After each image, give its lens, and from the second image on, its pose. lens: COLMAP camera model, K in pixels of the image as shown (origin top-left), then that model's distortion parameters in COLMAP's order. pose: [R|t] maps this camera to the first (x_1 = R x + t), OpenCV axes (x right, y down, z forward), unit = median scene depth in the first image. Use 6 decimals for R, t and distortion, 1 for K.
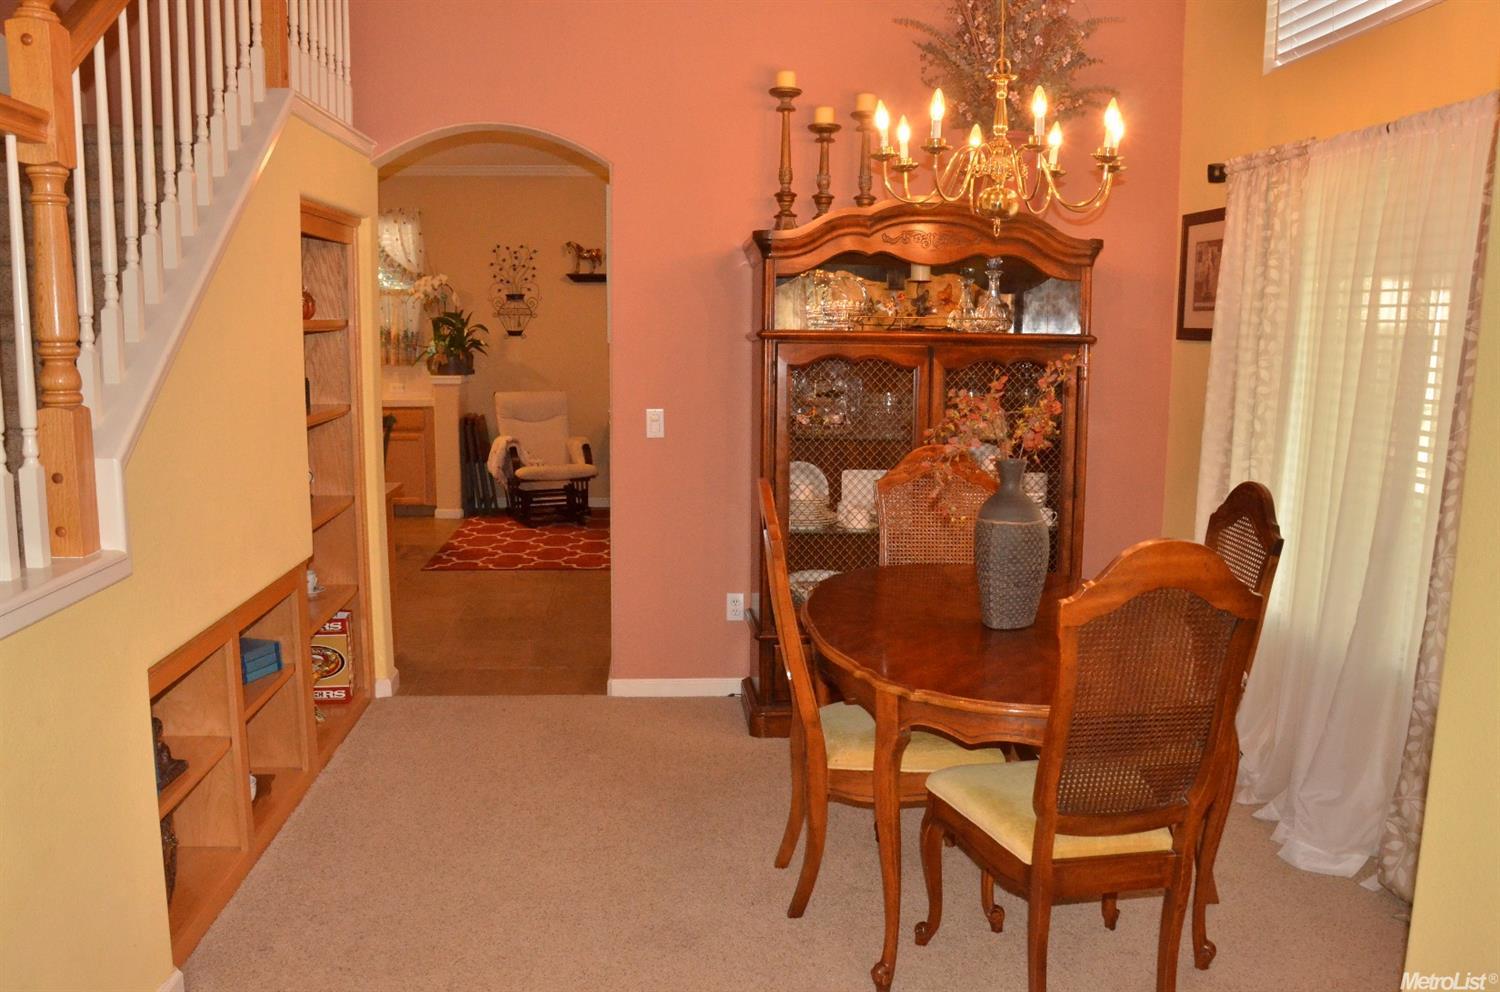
lens RADIAL K [[1183.5, 0, 741.1], [0, 1183.5, 499.8], [0, 0, 1]] dist [-0.151947, 0.113695]
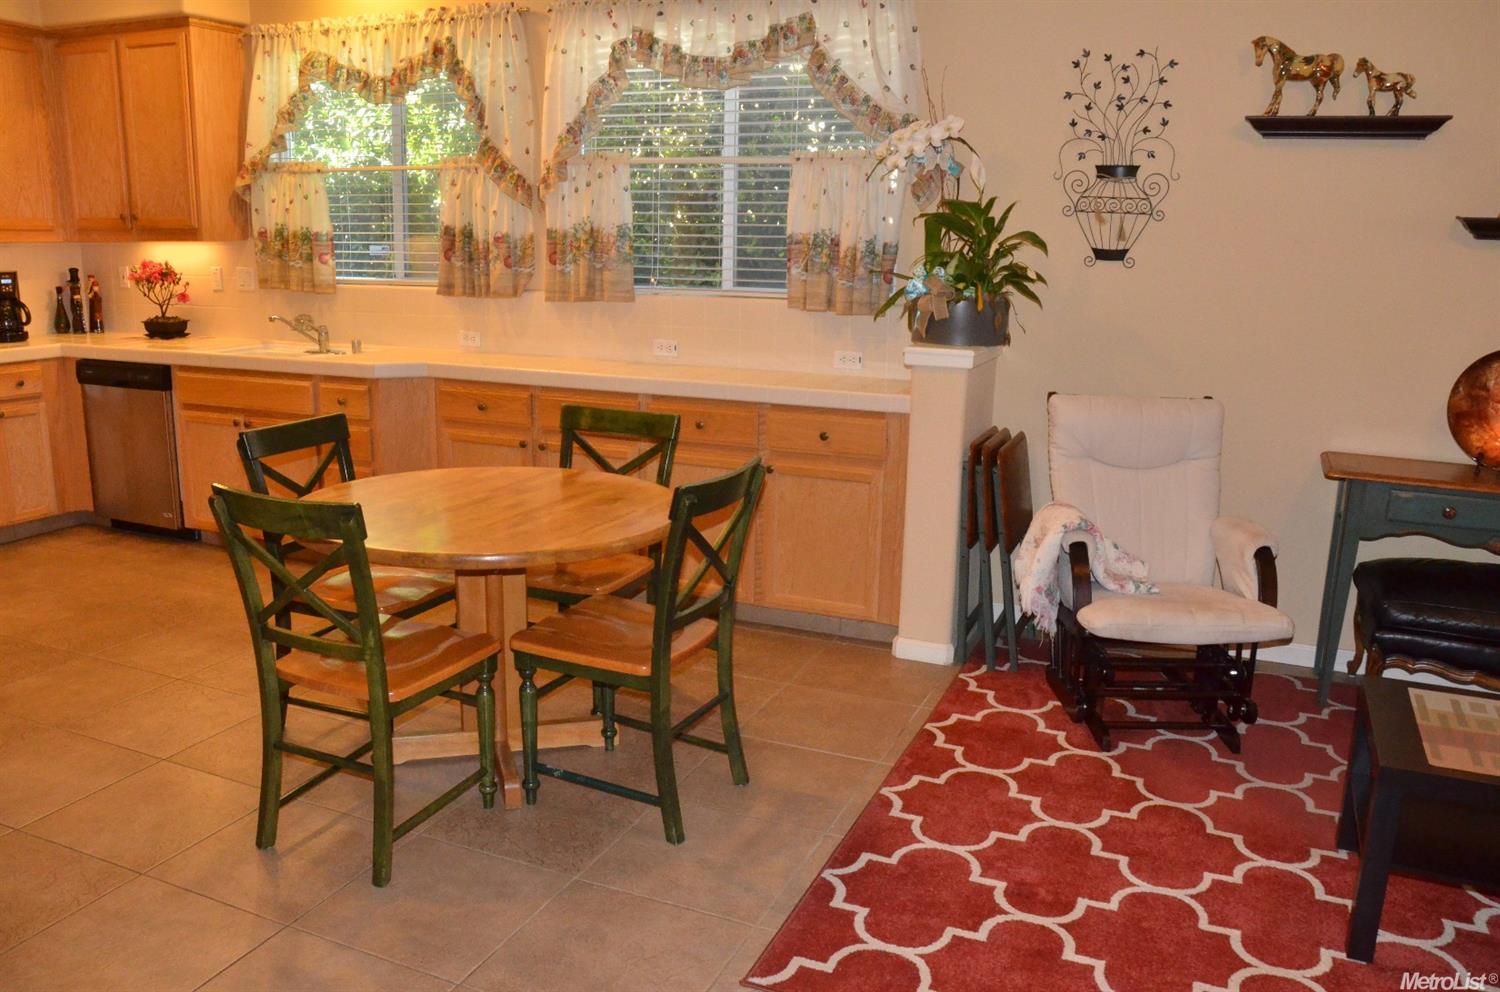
lens RADIAL K [[1183.5, 0, 729.2], [0, 1183.5, 508.4], [0, 0, 1]] dist [-0.151947, 0.113695]
pose [[0.882054, 0.116256, -0.456581, -0.114862], [-0.077931, 0.991731, 0.101965, -0.085081], [0.464659, -0.054357, 0.883820, 0.573335]]
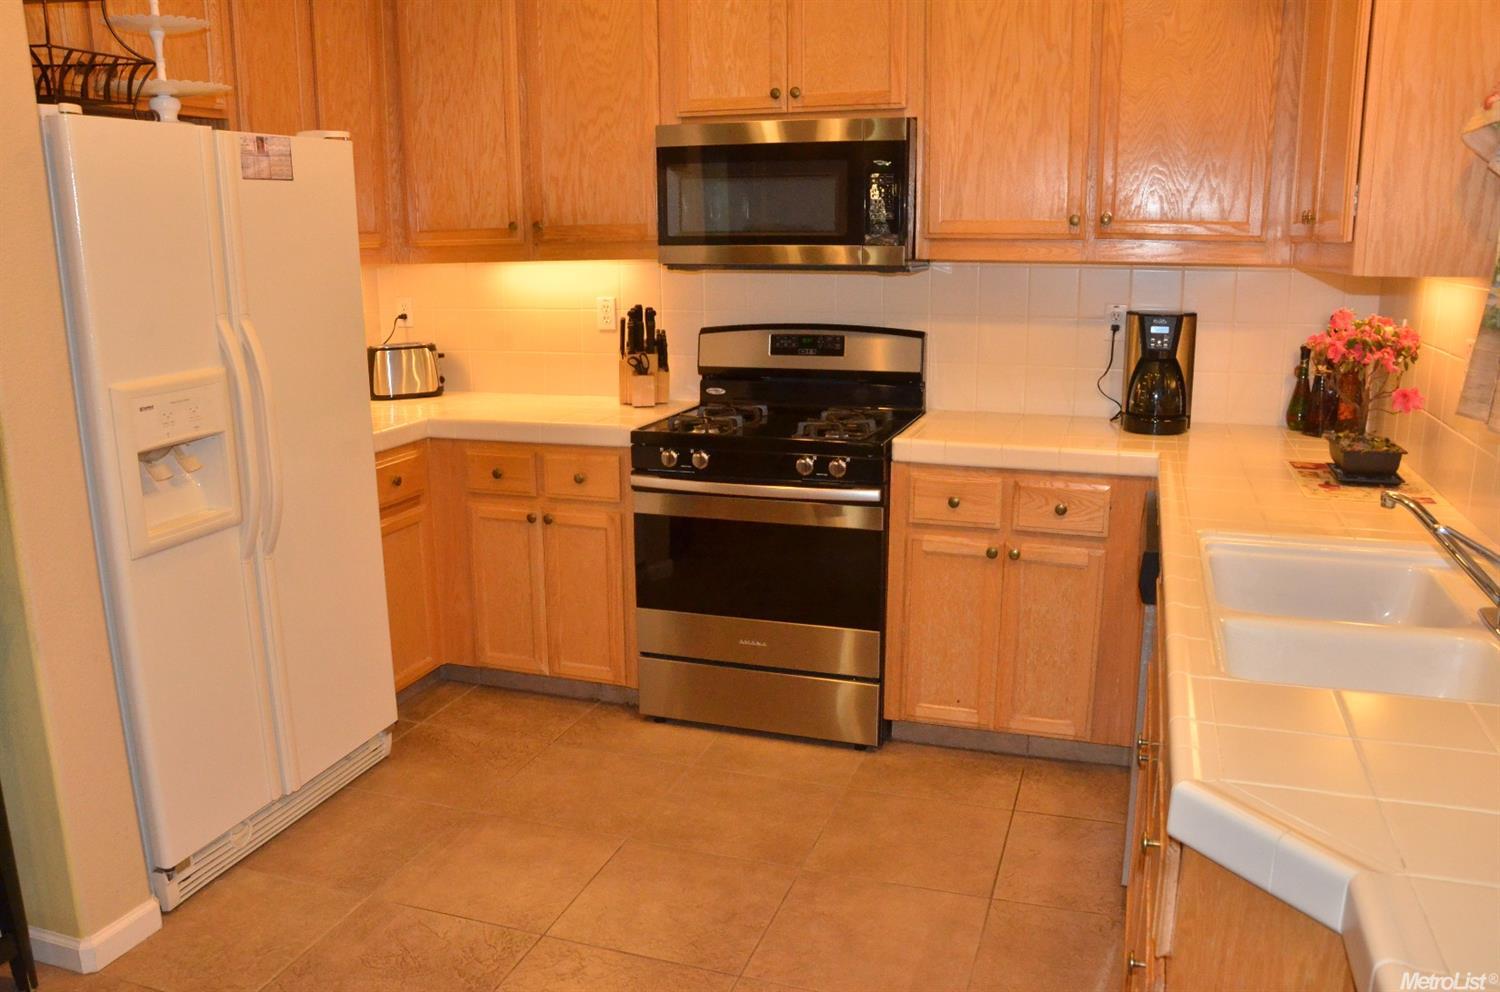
lens RADIAL K [[1183.5, 0, 741.4], [0, 1183.5, 505.0], [0, 0, 1]] dist [-0.151947, 0.113695]
pose [[-0.395021, 0.203677, -0.895809, -0.372280], [-0.126945, 0.953656, 0.272809, -0.144760], [0.909859, 0.221484, -0.350859, 0.964129]]
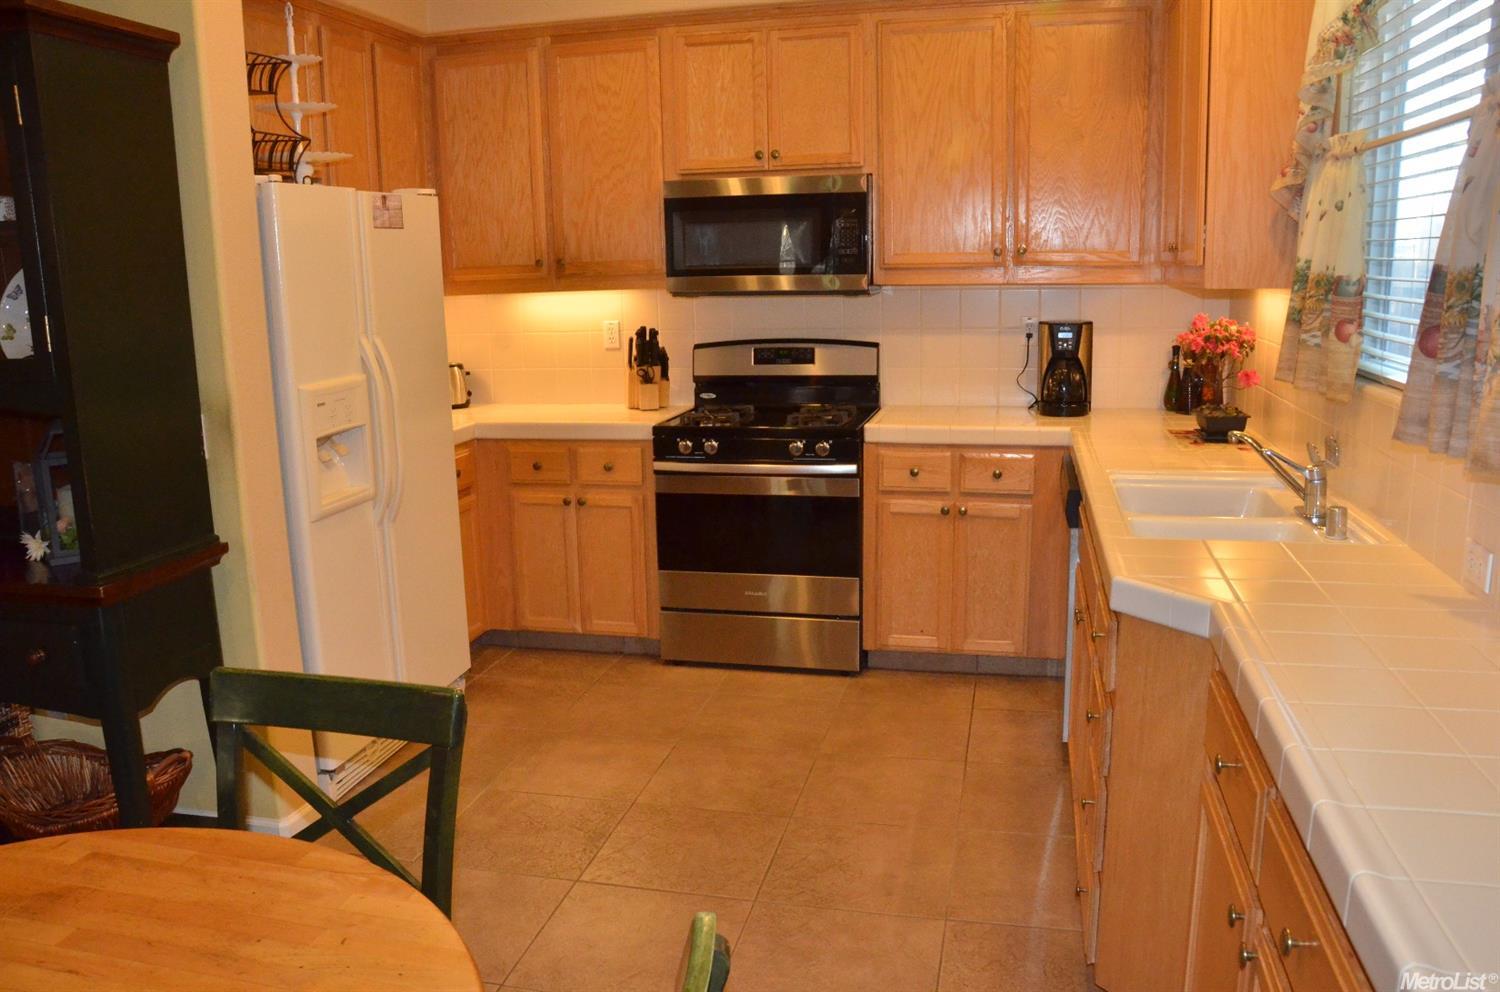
lens RADIAL K [[1183.5, 0, 743.4], [0, 1183.5, 502.9], [0, 0, 1]] dist [-0.151947, 0.113695]
pose [[-0.302757, 0.189842, -0.933969, -0.266988], [-0.117552, 0.965040, 0.234264, -0.144532], [0.945790, 0.180715, -0.269857, 0.960363]]
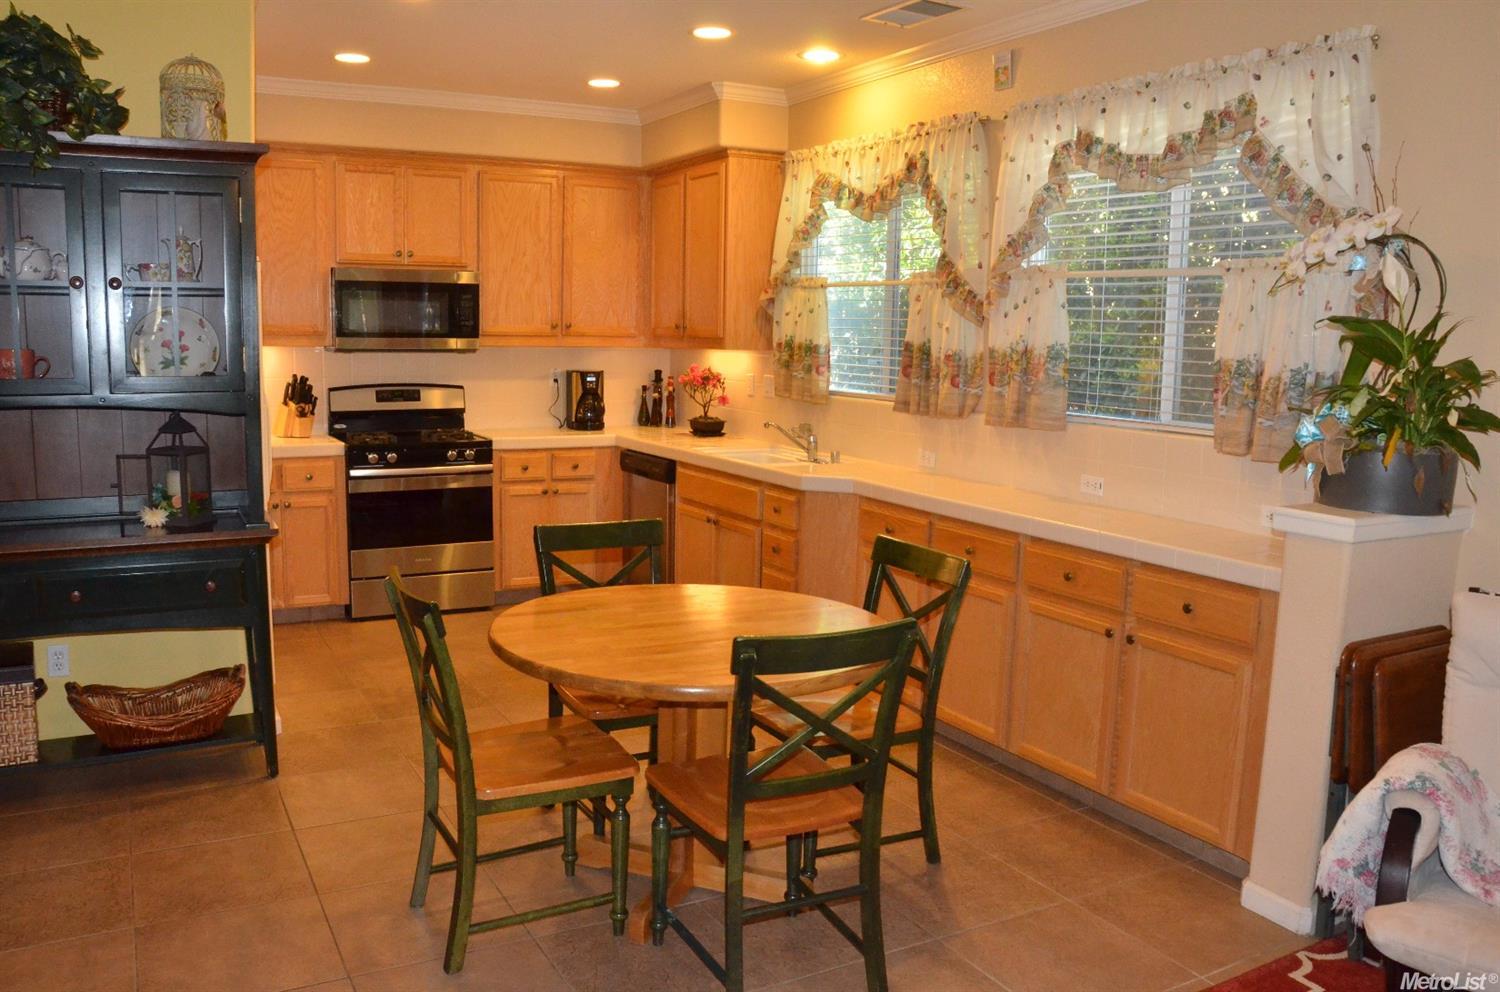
lens RADIAL K [[1183.5, 0, 744.1], [0, 1183.5, 507.2], [0, 0, 1]] dist [-0.151947, 0.113695]
pose [[0.411897, 0.136203, -0.900994, -0.028347], [-0.148003, 0.985636, 0.081337, -0.109558], [0.899131, 0.099848, 0.426139, 0.717715]]
